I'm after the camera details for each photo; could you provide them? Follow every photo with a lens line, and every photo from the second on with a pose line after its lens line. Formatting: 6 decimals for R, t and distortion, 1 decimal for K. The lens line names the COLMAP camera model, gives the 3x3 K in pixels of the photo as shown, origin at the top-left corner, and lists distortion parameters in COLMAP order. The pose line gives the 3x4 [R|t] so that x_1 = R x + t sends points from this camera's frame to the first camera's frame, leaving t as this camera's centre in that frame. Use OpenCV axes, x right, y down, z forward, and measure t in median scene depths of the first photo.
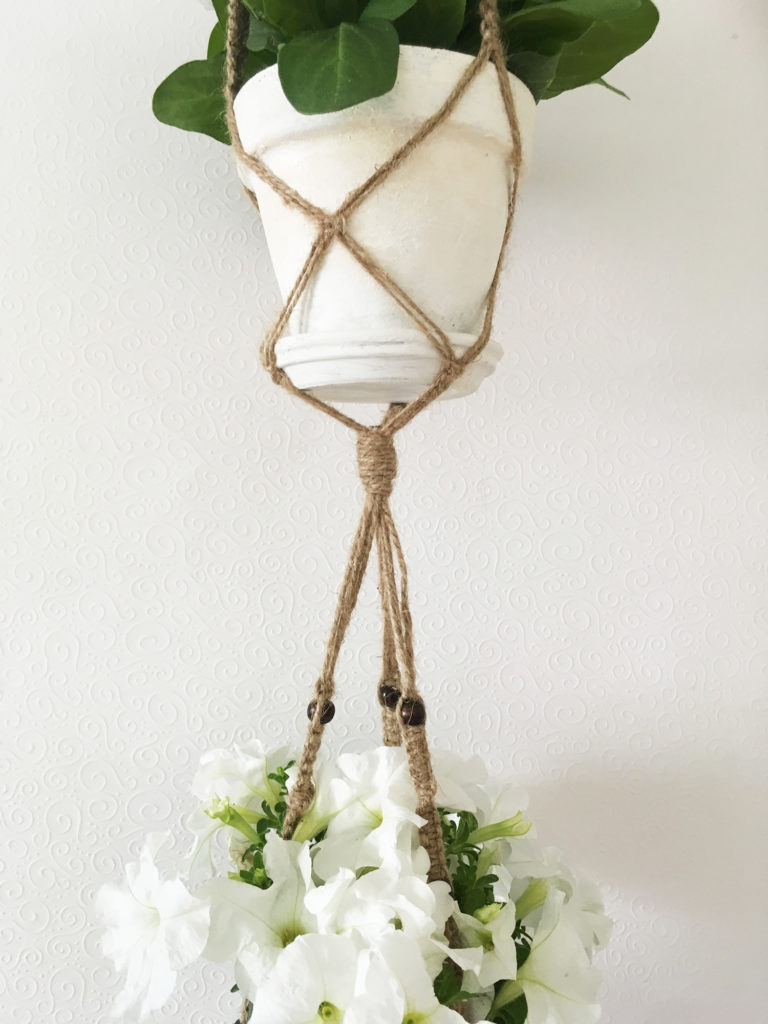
lens RADIAL K [[881.9, 0, 383.6], [0, 881.9, 517.5], [0, 0, 1]] dist [0.062176, -0.082265]
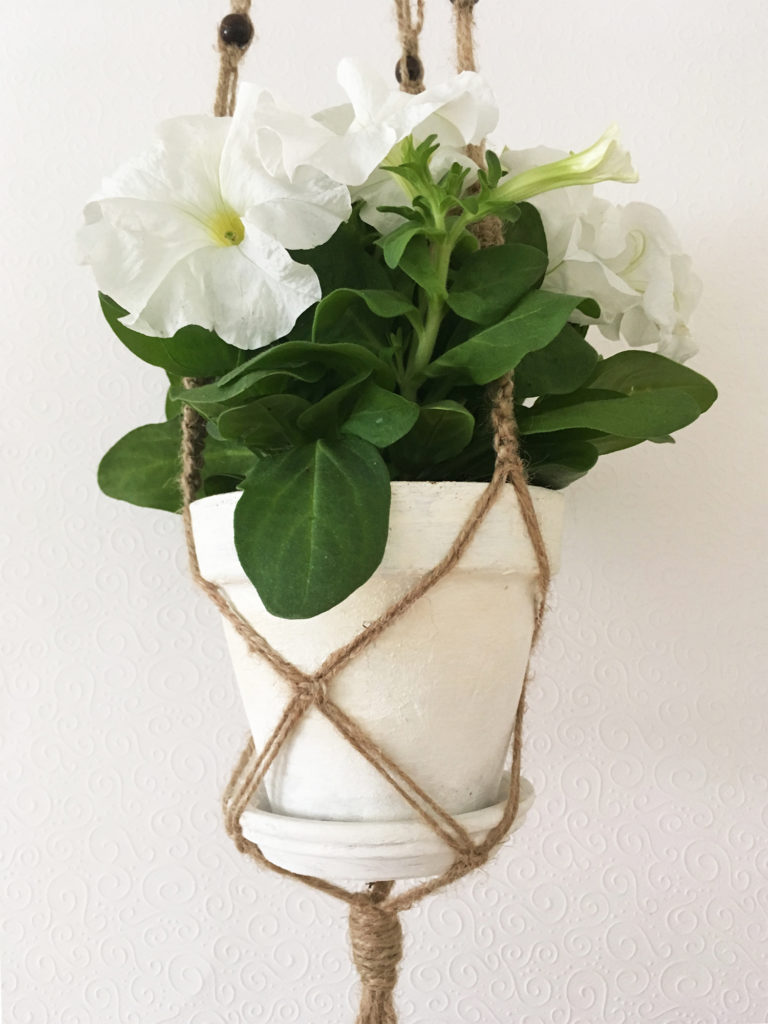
lens RADIAL K [[881.9, 0, 383.4], [0, 881.9, 513.5], [0, 0, 1]] dist [0.062176, -0.082265]
pose [[0.999662, -0.021046, -0.015238, 0.020674], [0.019615, 0.995870, -0.088643, -0.402762], [0.017040, 0.088314, 0.995947, 0.215301]]
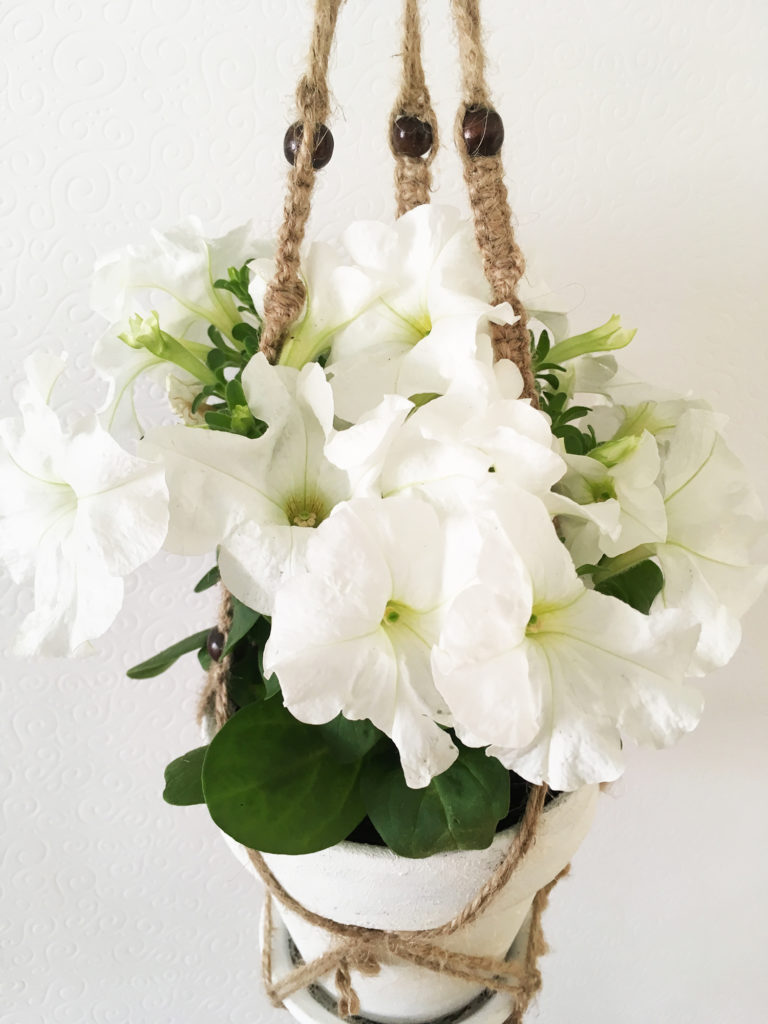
lens RADIAL K [[881.9, 0, 380.1], [0, 881.9, 505.4], [0, 0, 1]] dist [0.062176, -0.082265]
pose [[0.990440, -0.073801, 0.116543, -0.117614], [0.018526, 0.908358, 0.417782, 0.208697], [-0.136696, -0.411629, 0.901042, 0.432576]]
